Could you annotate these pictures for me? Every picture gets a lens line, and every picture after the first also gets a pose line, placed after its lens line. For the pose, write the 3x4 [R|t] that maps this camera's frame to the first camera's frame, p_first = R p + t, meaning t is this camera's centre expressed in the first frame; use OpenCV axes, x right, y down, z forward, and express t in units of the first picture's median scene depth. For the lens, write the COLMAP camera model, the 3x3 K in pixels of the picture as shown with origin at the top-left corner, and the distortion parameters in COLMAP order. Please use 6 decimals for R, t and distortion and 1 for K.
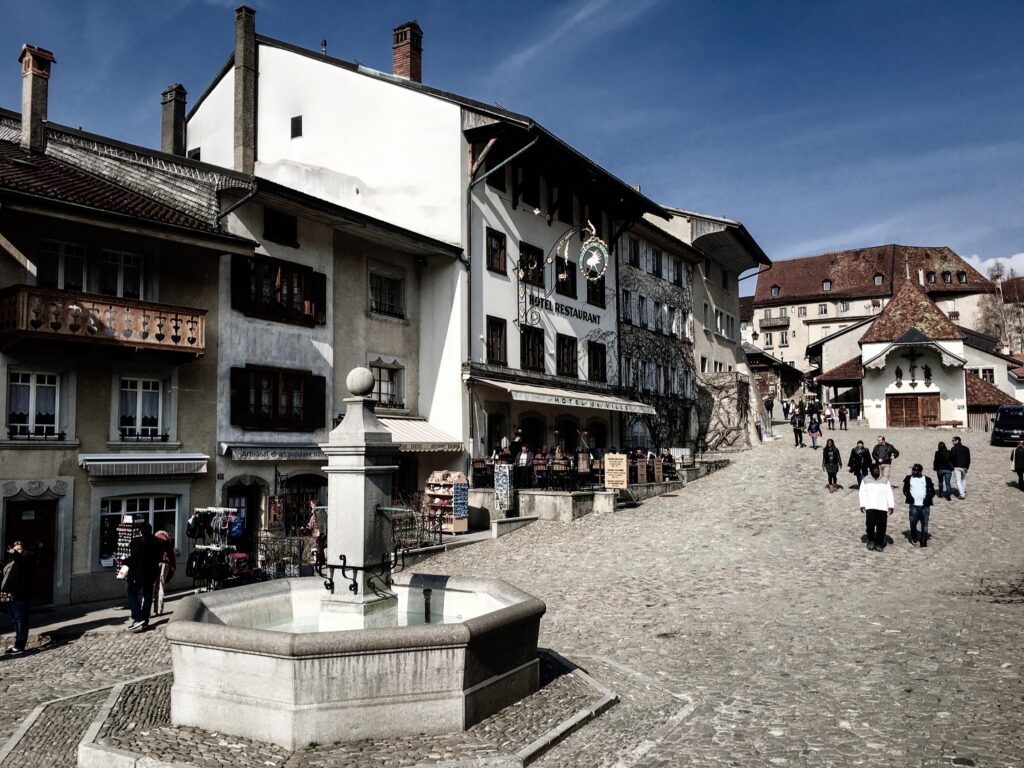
lens RADIAL K [[878.5, 0, 512.0], [0, 878.5, 384.0], [0, 0, 1]] dist [0.073591, -0.109455]
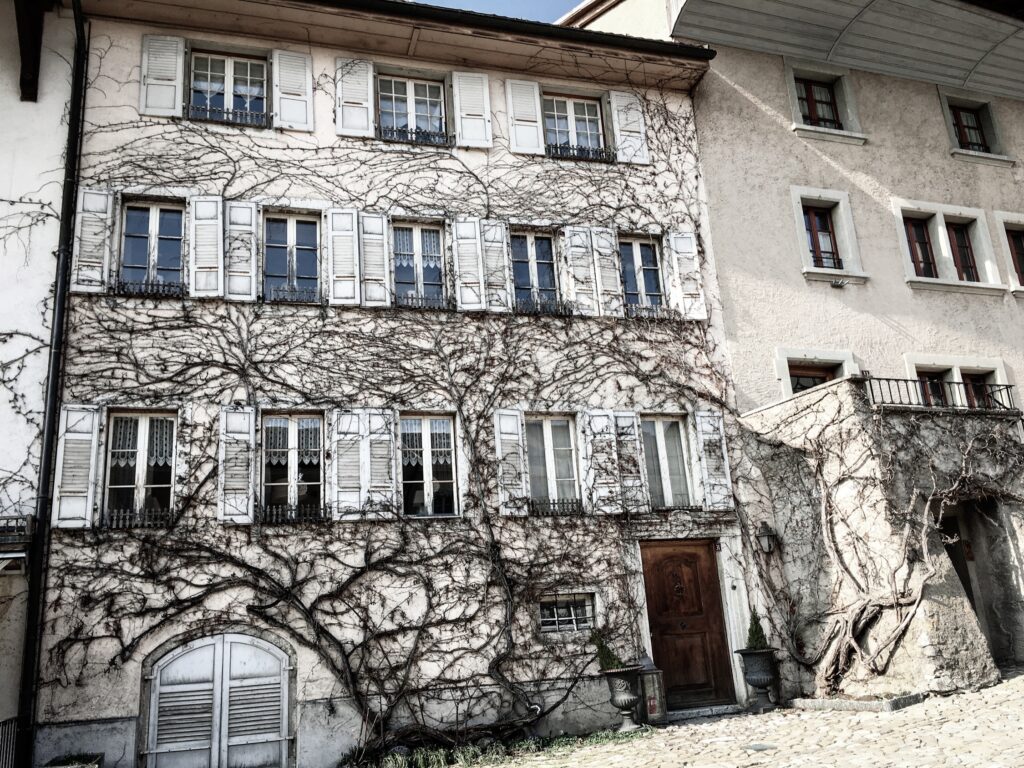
lens RADIAL K [[878.5, 0, 512.0], [0, 878.5, 384.0], [0, 0, 1]] dist [0.073591, -0.109455]
pose [[0.717396, -0.235896, -0.655512, 0.067858], [0.115210, 0.968144, -0.222315, 0.006675], [0.687074, 0.083966, 0.721720, 0.142873]]
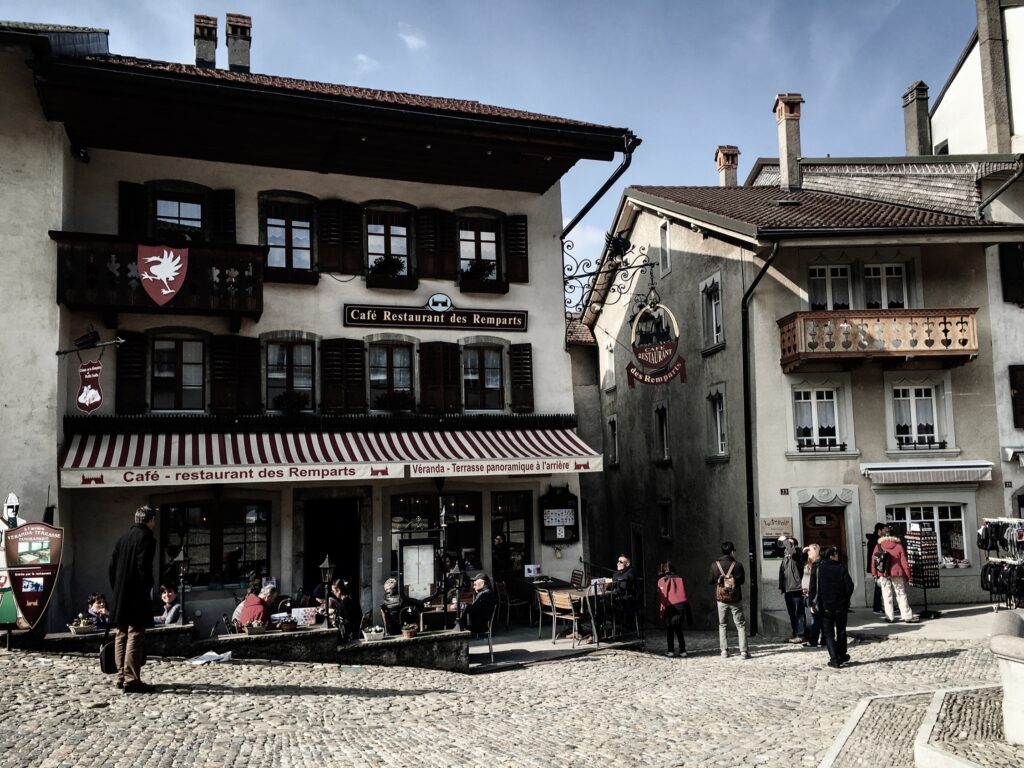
lens RADIAL K [[871.7, 0, 512.2], [0, 871.7, 396.0], [0, 0, 1]] dist [0.084822, -0.115338]
pose [[0.681867, -0.080074, -0.727080, -0.004696], [0.082883, 0.996047, -0.031966, -0.001211], [0.726765, -0.038465, 0.685808, -0.008714]]
